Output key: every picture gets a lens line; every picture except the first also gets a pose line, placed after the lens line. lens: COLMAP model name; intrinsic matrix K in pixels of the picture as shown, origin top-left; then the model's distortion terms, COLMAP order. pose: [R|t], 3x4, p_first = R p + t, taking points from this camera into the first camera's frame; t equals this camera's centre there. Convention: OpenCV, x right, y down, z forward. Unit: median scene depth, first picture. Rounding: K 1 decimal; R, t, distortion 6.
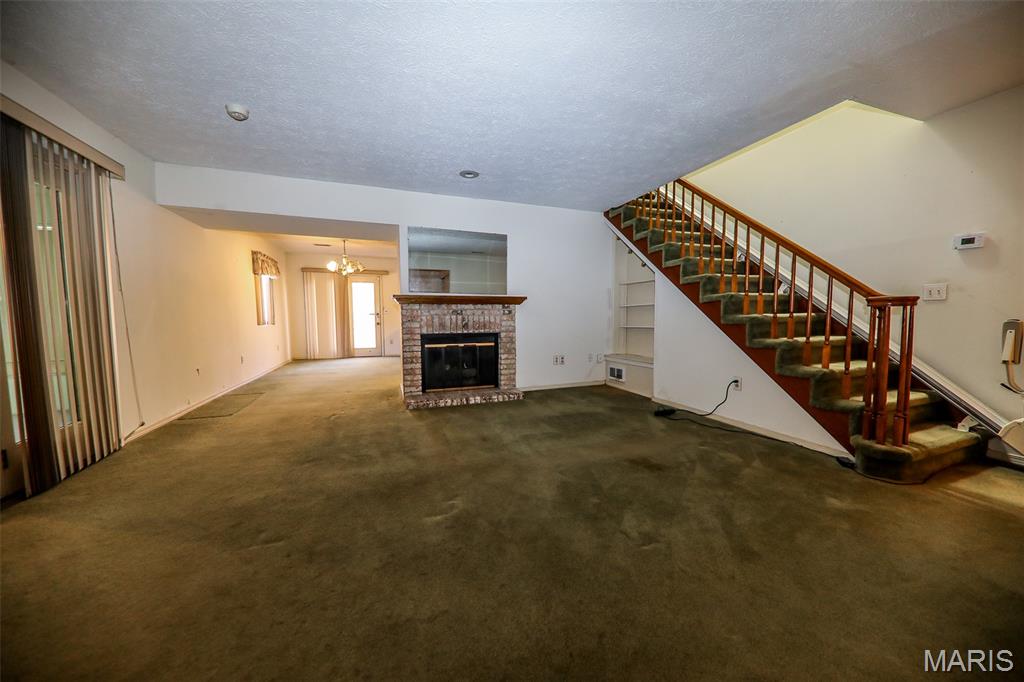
lens RADIAL K [[365.2, 0, 515.8], [0, 365.2, 343.4], [0, 0, 1]] dist [0.012660, -0.006302]
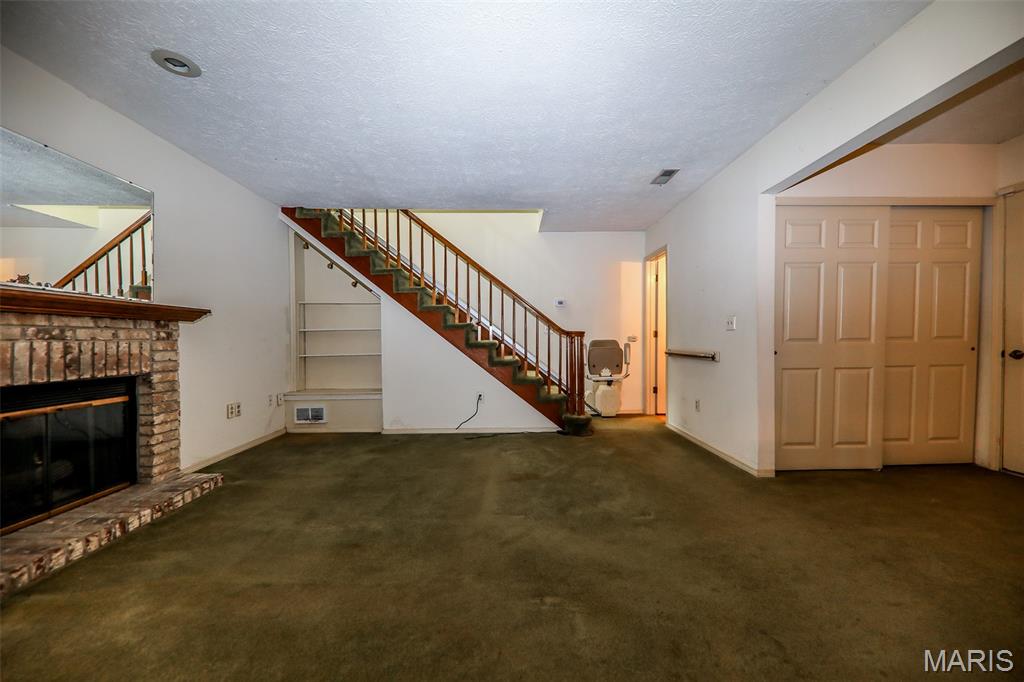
lens RADIAL K [[365.2, 0, 515.8], [0, 365.2, 343.4], [0, 0, 1]] dist [0.012660, -0.006302]
pose [[0.337174, -0.001690, 0.941441, -0.376532], [0.073140, 0.997023, -0.024405, -0.023623], [-0.938597, 0.077086, 0.336294, 0.347446]]
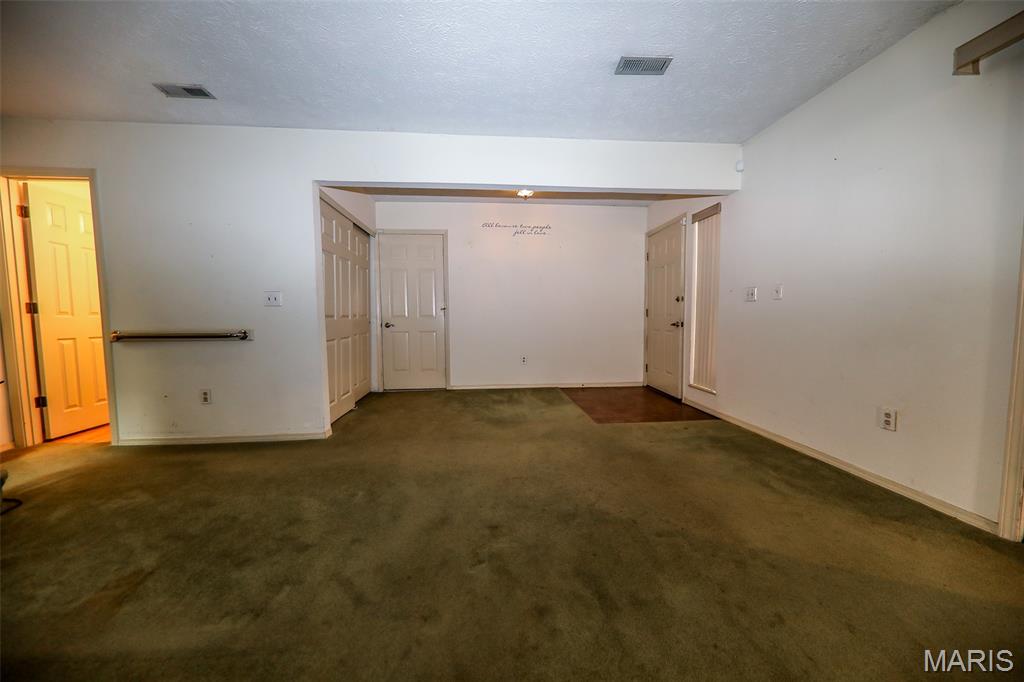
lens RADIAL K [[365.2, 0, 515.8], [0, 365.2, 343.4], [0, 0, 1]] dist [0.012660, -0.006302]
pose [[-0.961721, -0.007317, 0.273934, -0.191658], [0.033320, 0.989104, 0.143396, -0.050926], [-0.271999, 0.147034, -0.950998, 0.729313]]
